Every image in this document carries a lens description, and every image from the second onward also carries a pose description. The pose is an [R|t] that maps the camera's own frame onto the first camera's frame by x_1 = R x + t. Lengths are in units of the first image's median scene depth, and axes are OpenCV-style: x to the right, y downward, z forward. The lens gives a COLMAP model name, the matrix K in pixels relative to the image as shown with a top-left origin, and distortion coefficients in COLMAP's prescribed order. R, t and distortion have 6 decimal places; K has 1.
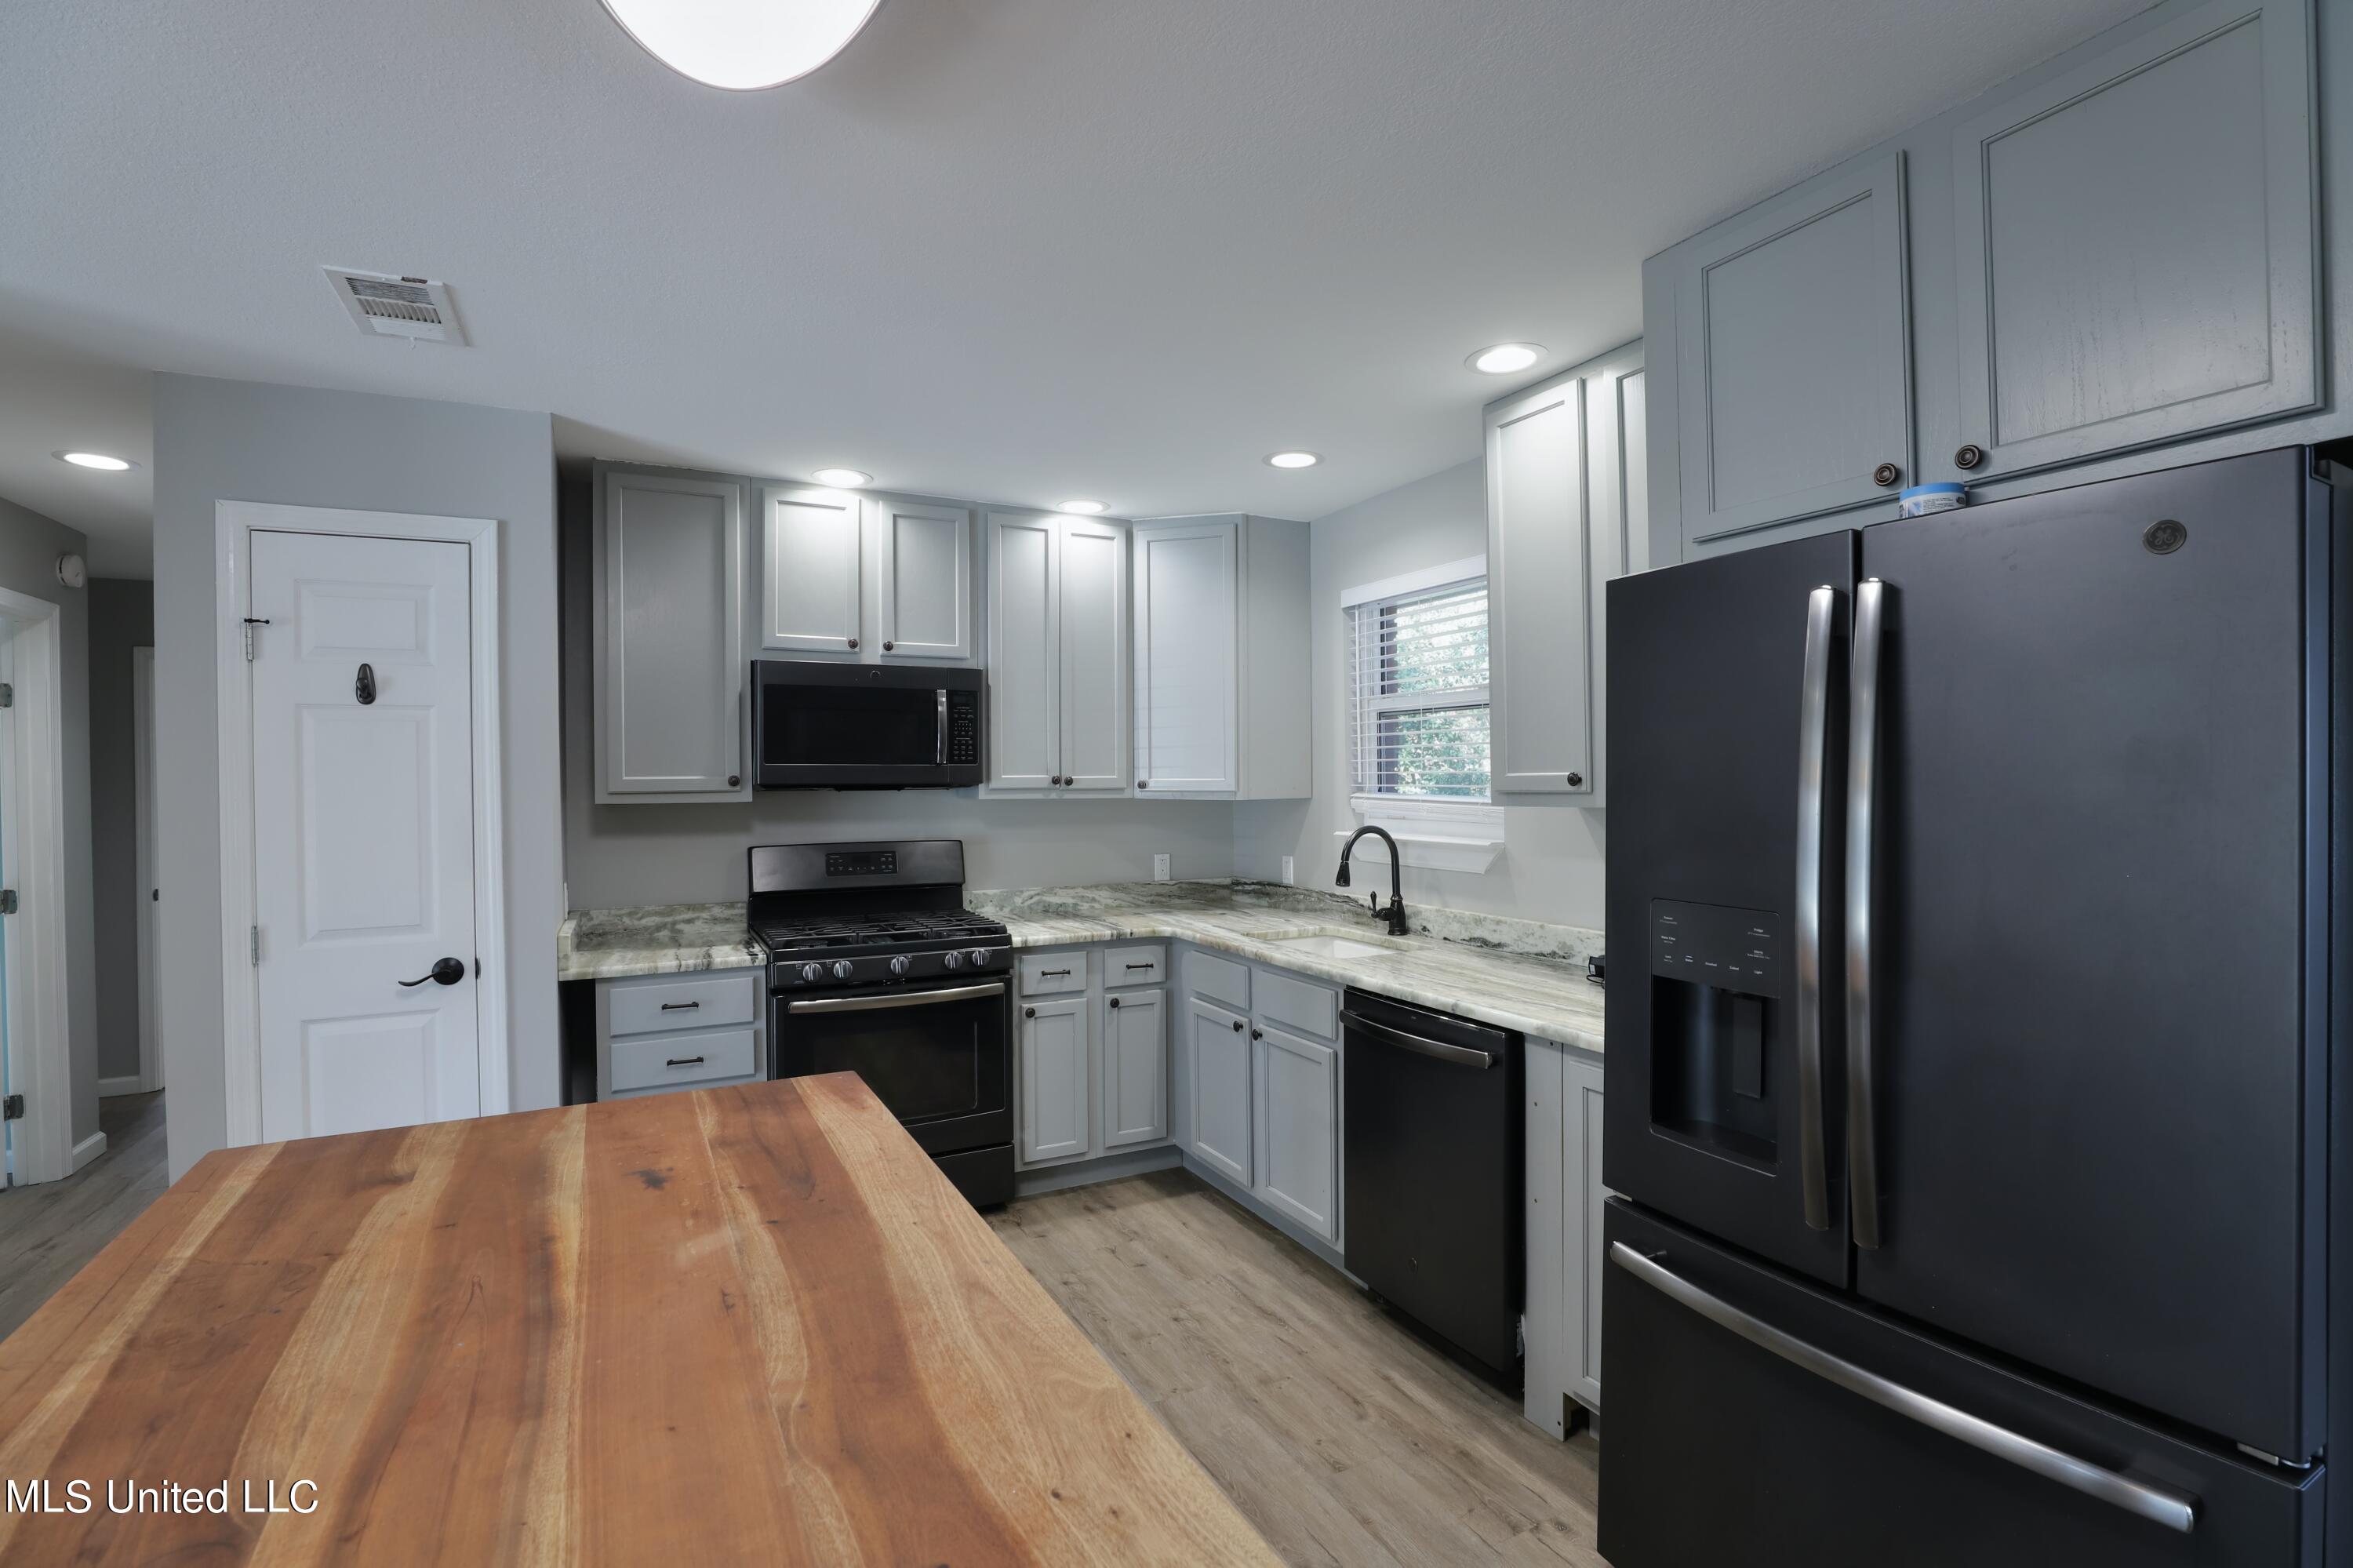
lens RADIAL K [[1079.0, 0, 1180.2], [0, 1079.0, 781.6], [0, 0, 1]] dist [-0.023143, 0.000876]
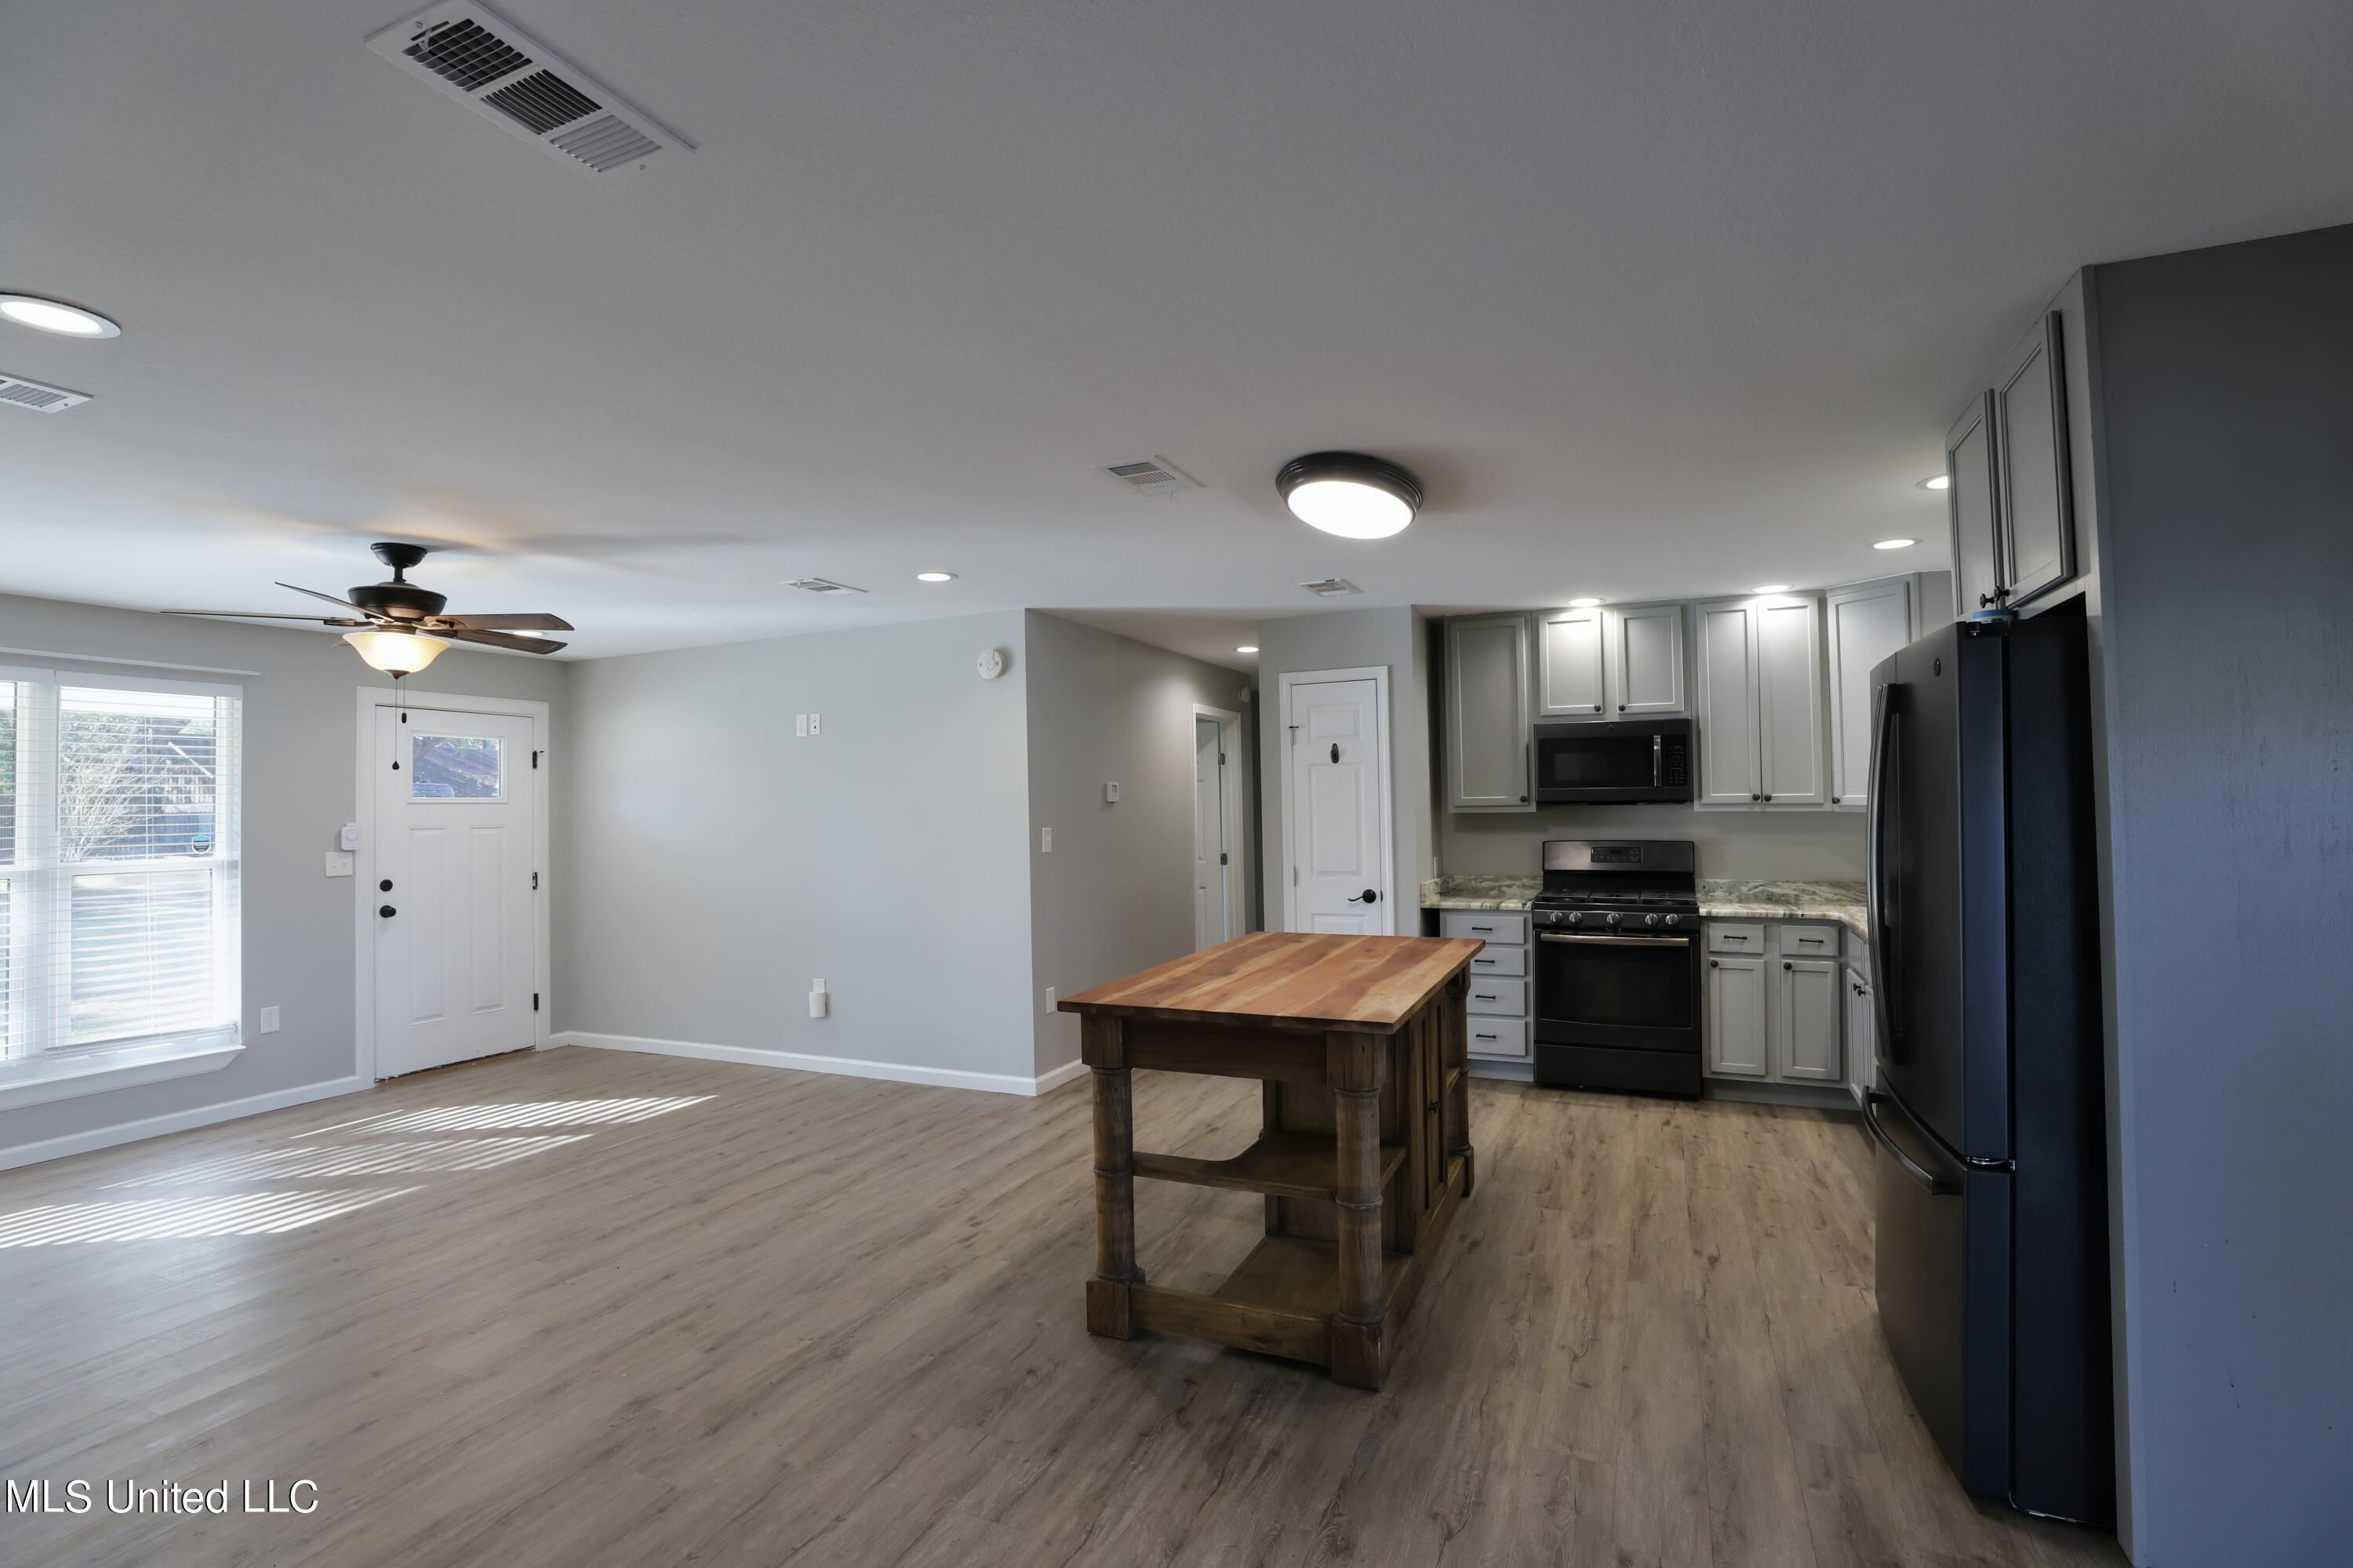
lens RADIAL K [[1079.0, 0, 1172.7], [0, 1079.0, 761.0], [0, 0, 1]] dist [-0.023143, 0.000876]
pose [[0.614556, -0.031658, -0.788238, 0.533016], [0.005299, 0.999338, -0.036005, -0.002286], [0.788856, 0.017951, 0.614316, -0.412021]]
